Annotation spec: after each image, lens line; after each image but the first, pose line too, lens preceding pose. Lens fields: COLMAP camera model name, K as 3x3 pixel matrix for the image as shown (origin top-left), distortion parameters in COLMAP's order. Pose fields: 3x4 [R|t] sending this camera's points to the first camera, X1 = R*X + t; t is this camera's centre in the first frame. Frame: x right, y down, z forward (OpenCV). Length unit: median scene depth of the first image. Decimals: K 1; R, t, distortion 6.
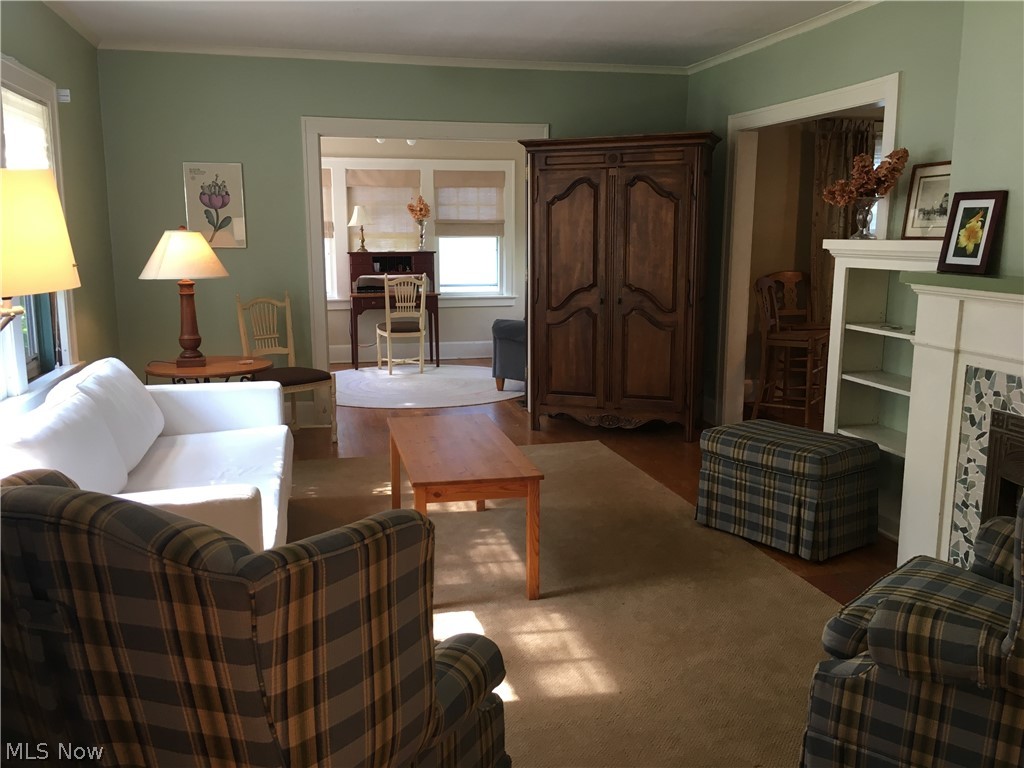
lens RADIAL K [[870.5, 0, 508.0], [0, 870.5, 382.0], [0, 0, 1]] dist [0.054876, -0.074371]
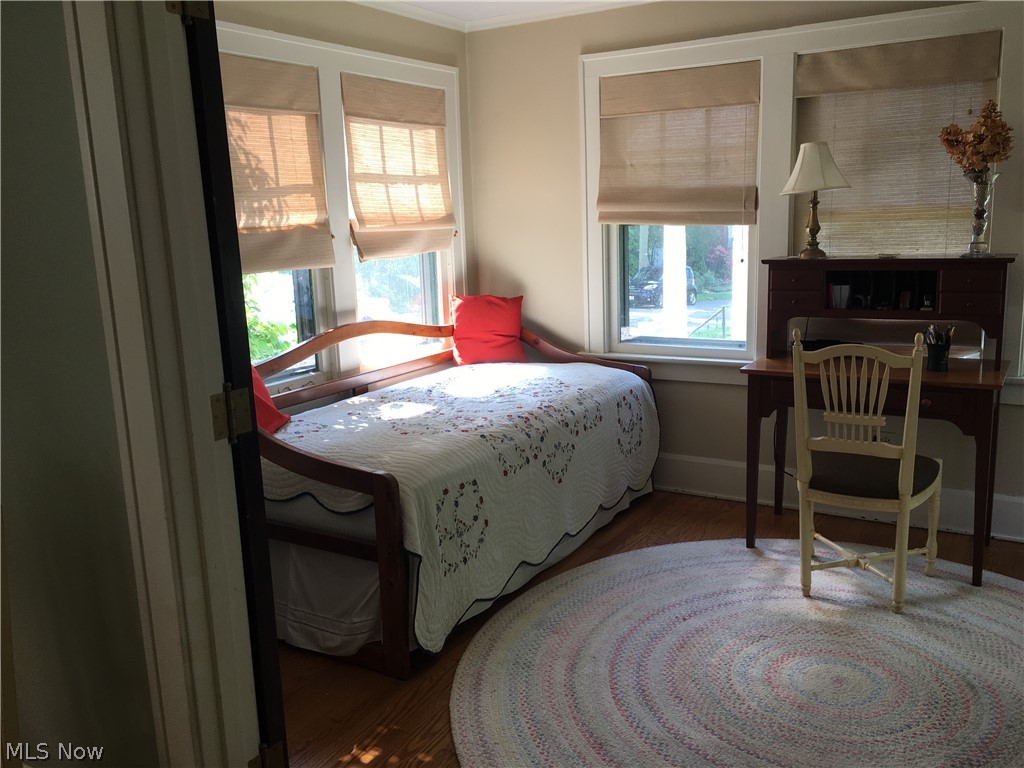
lens RADIAL K [[870.5, 0, 507.4], [0, 870.5, 382.5], [0, 0, 1]] dist [0.054876, -0.074371]
pose [[0.709593, 0.112213, -0.695619, 0.024075], [-0.085554, 0.993654, 0.073017, -0.111914], [0.699398, 0.007701, 0.714691, 0.627308]]
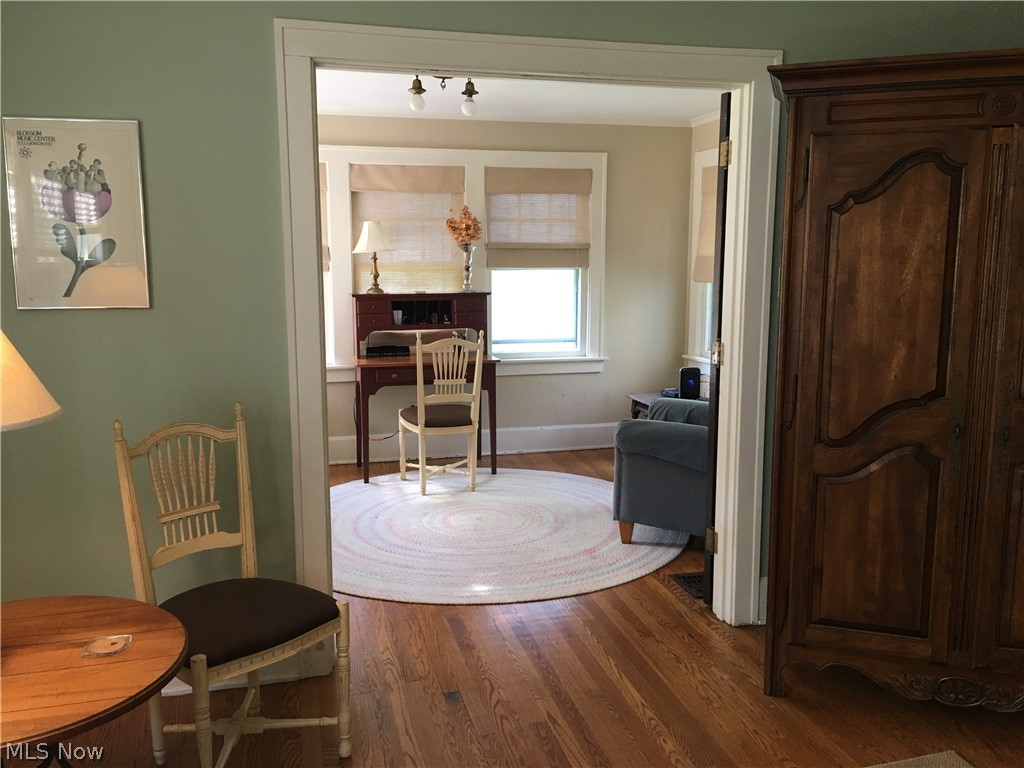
lens RADIAL K [[870.5, 0, 510.7], [0, 870.5, 383.0], [0, 0, 1]] dist [0.054876, -0.074371]
pose [[0.999774, -0.001713, 0.021208, -0.084065], [0.002174, 0.999761, -0.021731, -0.071699], [-0.021166, 0.021772, 0.999539, 0.374010]]
